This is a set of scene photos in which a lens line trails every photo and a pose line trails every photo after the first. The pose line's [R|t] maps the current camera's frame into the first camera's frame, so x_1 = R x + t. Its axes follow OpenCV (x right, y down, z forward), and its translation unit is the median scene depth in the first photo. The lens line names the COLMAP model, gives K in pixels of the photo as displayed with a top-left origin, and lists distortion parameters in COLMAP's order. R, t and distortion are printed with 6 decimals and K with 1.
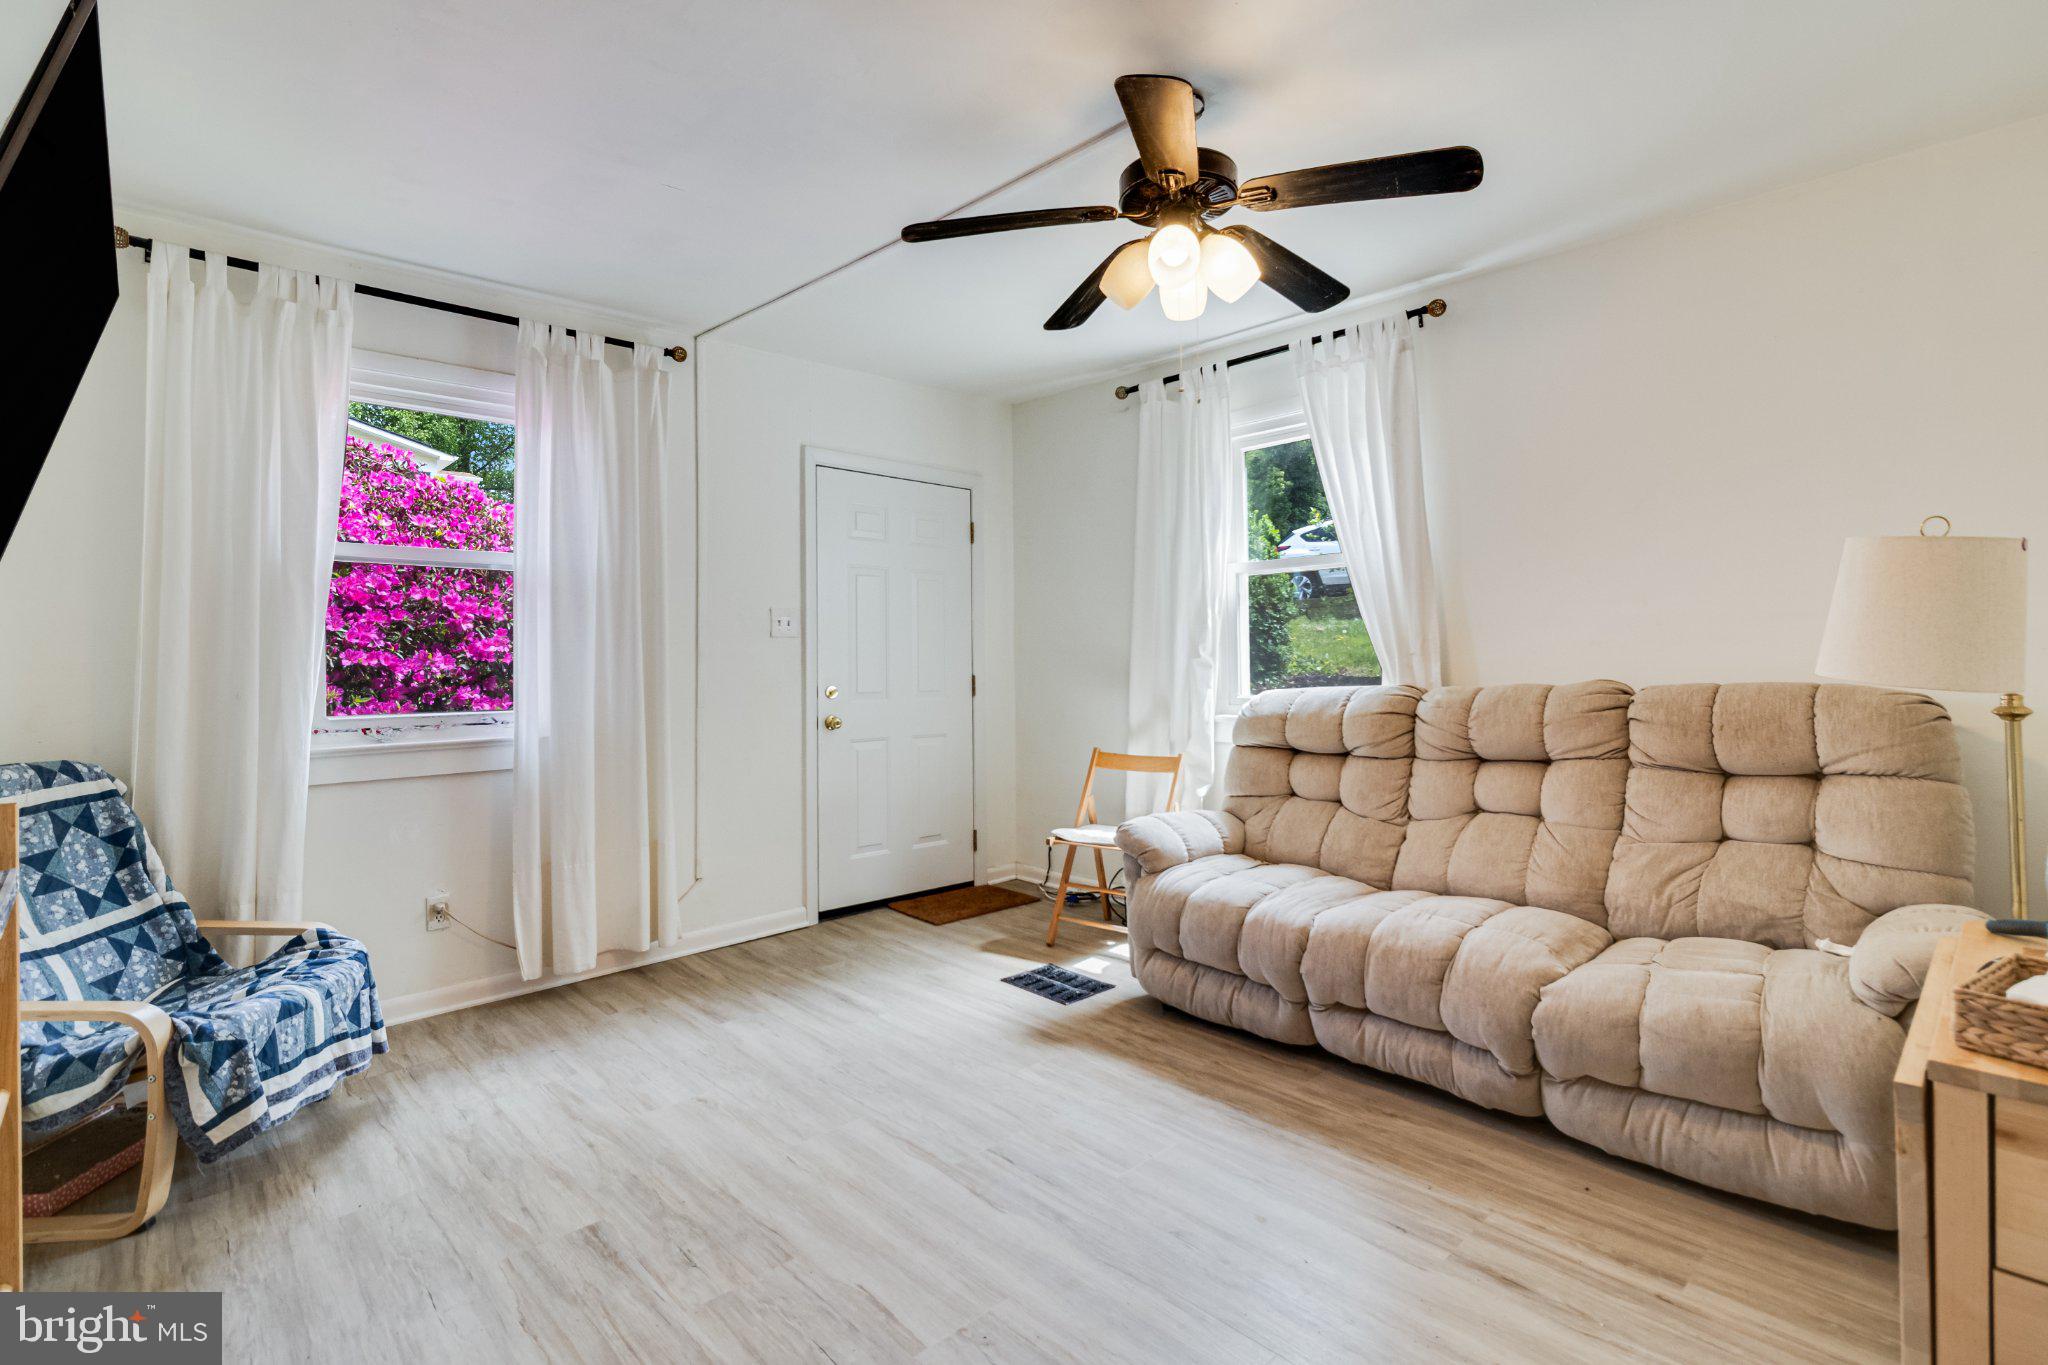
lens RADIAL K [[940.3, 0, 1023.1], [0, 940.3, 669.0], [0, 0, 1]] dist [0.001486, 0.000122]
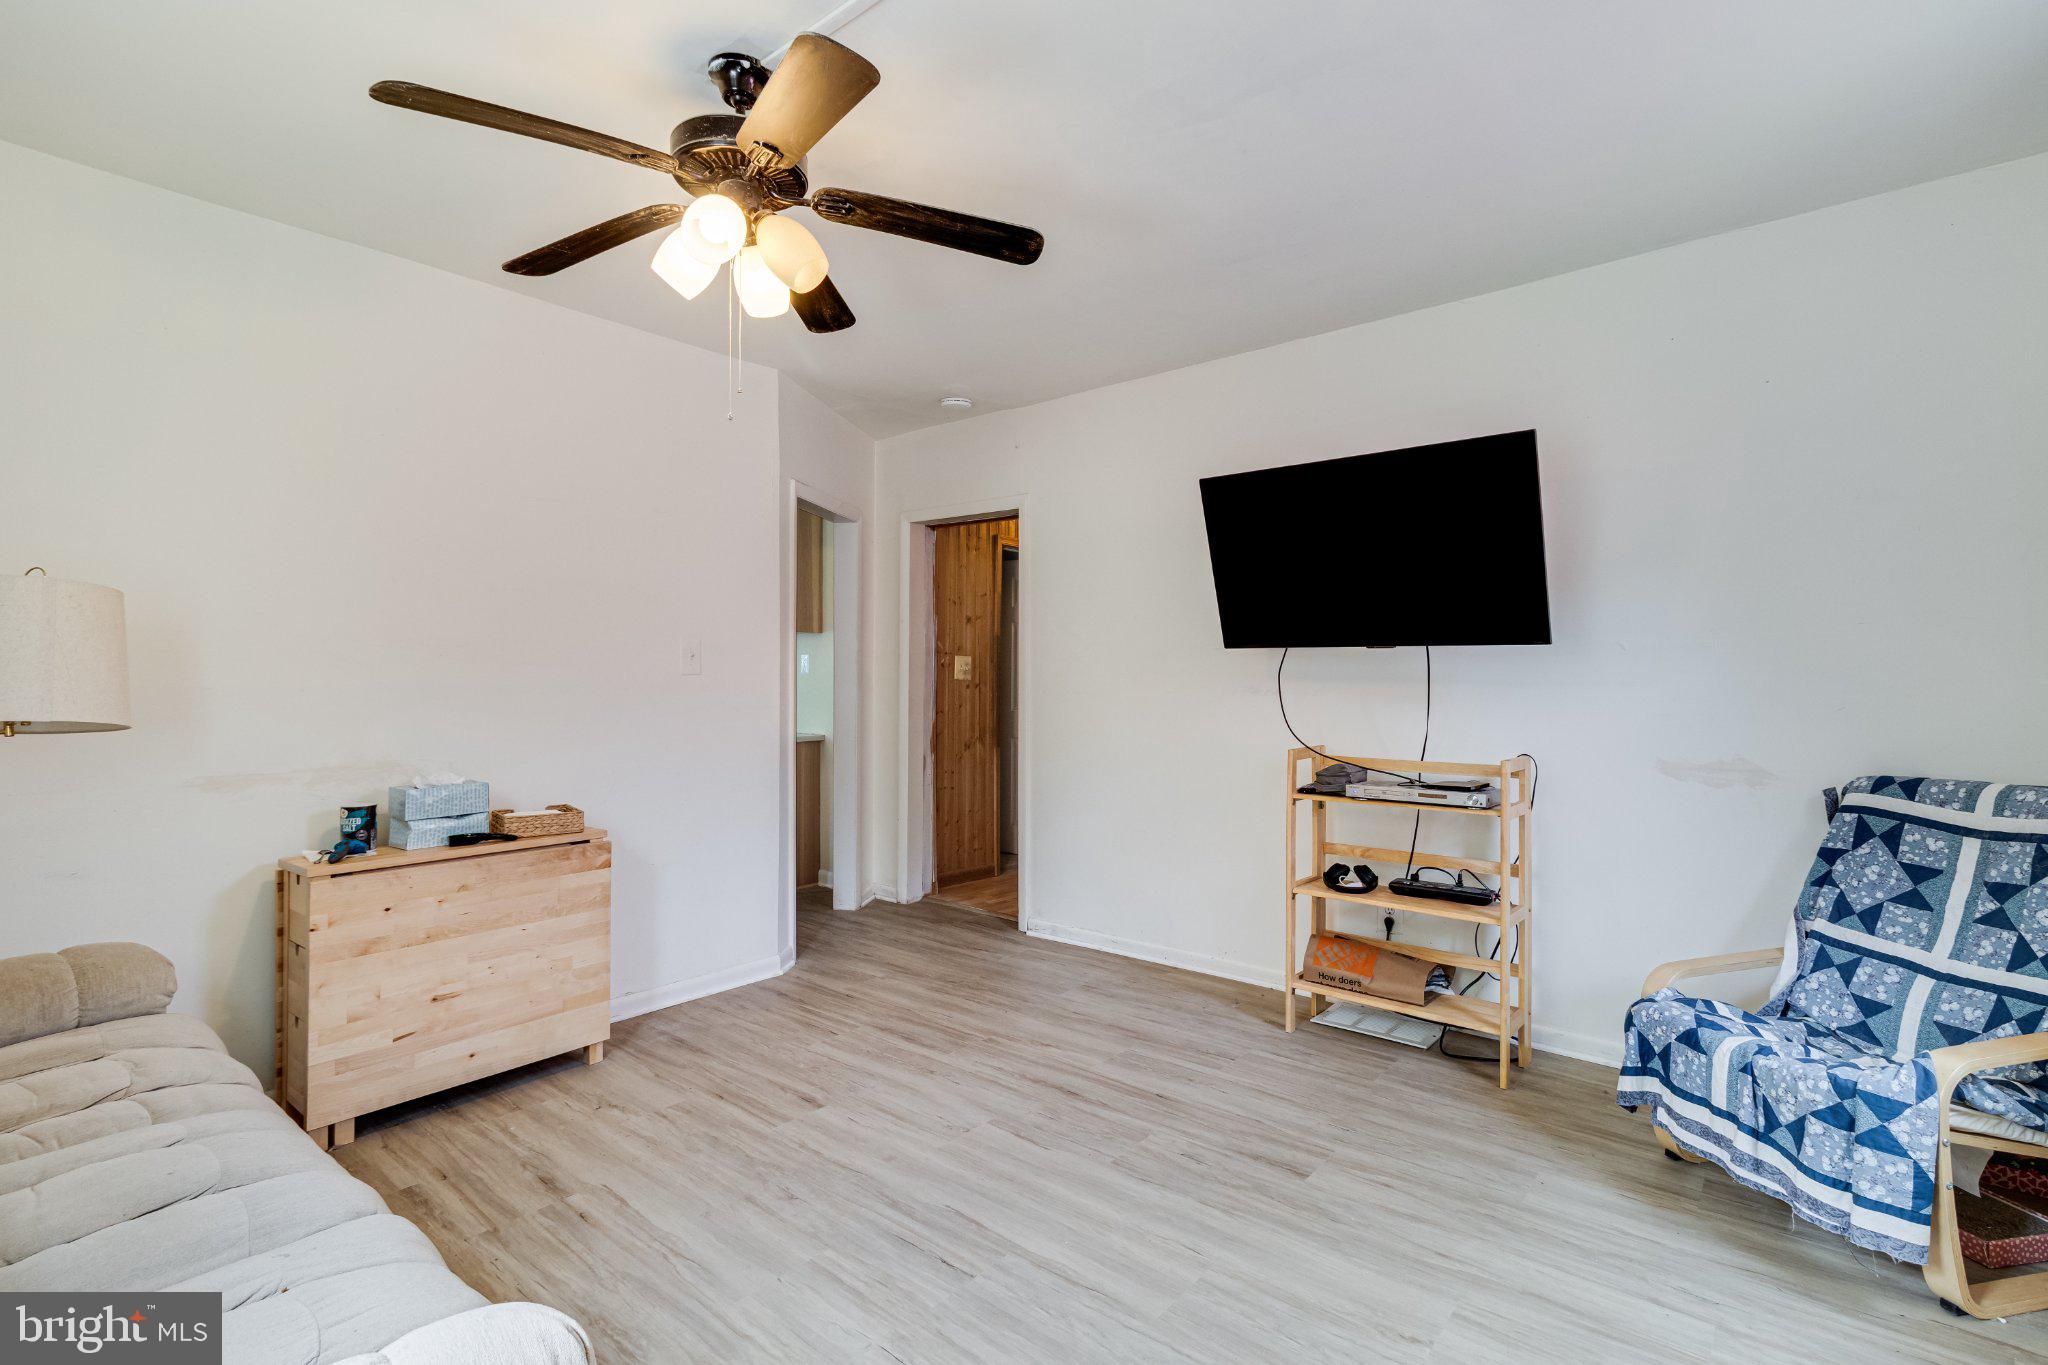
lens RADIAL K [[940.3, 0, 1023.1], [0, 940.3, 669.0], [0, 0, 1]] dist [0.001486, 0.000122]
pose [[-0.992801, 0.015617, -0.118749, 0.009664], [0.015657, 0.999877, 0.000596, -0.030731], [0.118744, -0.001267, -0.992924, 1.932121]]
